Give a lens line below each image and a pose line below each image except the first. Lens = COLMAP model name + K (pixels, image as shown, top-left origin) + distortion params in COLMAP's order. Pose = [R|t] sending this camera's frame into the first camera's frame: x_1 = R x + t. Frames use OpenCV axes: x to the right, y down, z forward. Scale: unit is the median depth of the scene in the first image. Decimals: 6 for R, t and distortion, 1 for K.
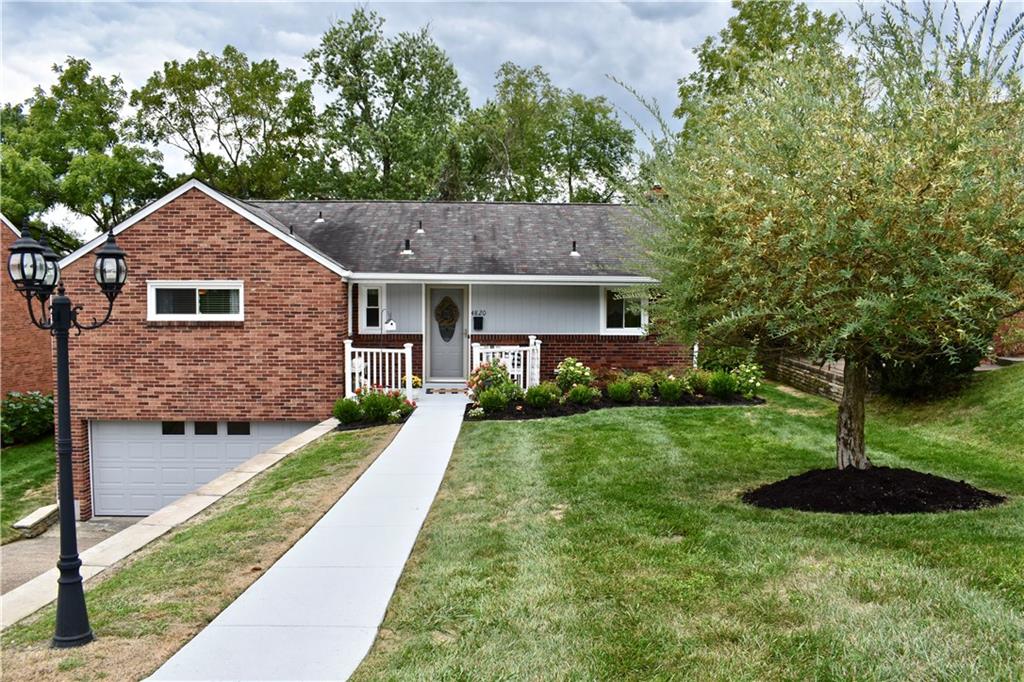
lens RADIAL K [[812.8, 0, 503.4], [0, 812.8, 340.5], [0, 0, 1]] dist [-0.089166, 0.007309]
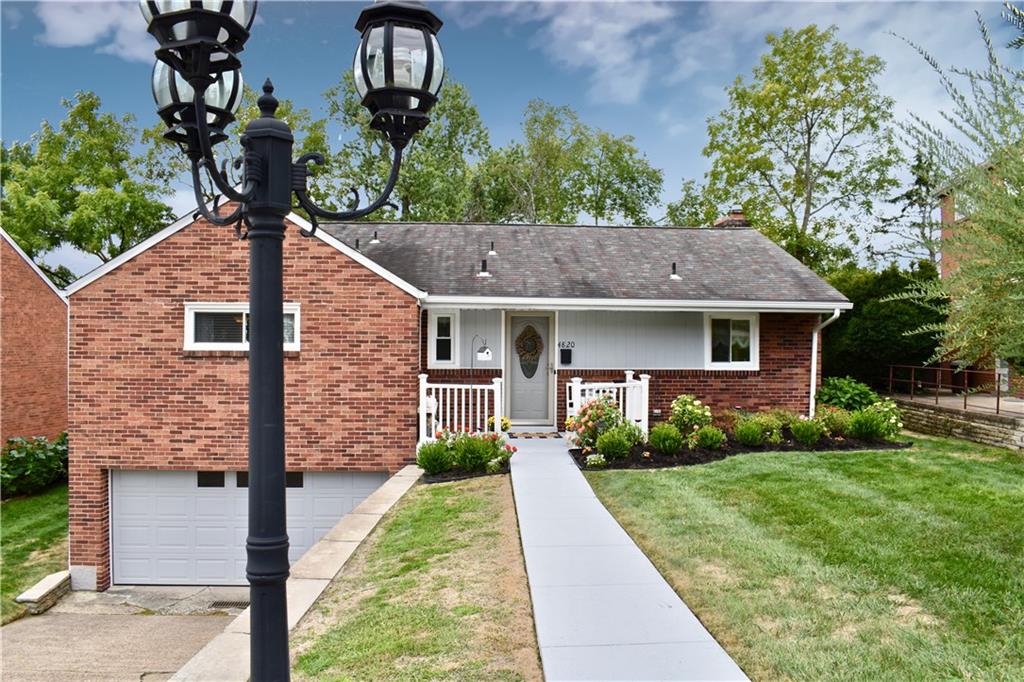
lens RADIAL K [[812.8, 0, 519.8], [0, 812.8, 338.5], [0, 0, 1]] dist [-0.089166, 0.007309]
pose [[0.999850, 0.000927, 0.017283, -0.097799], [0.000135, 0.998119, -0.061312, 0.013061], [-0.017307, 0.061305, 0.997969, 0.140602]]
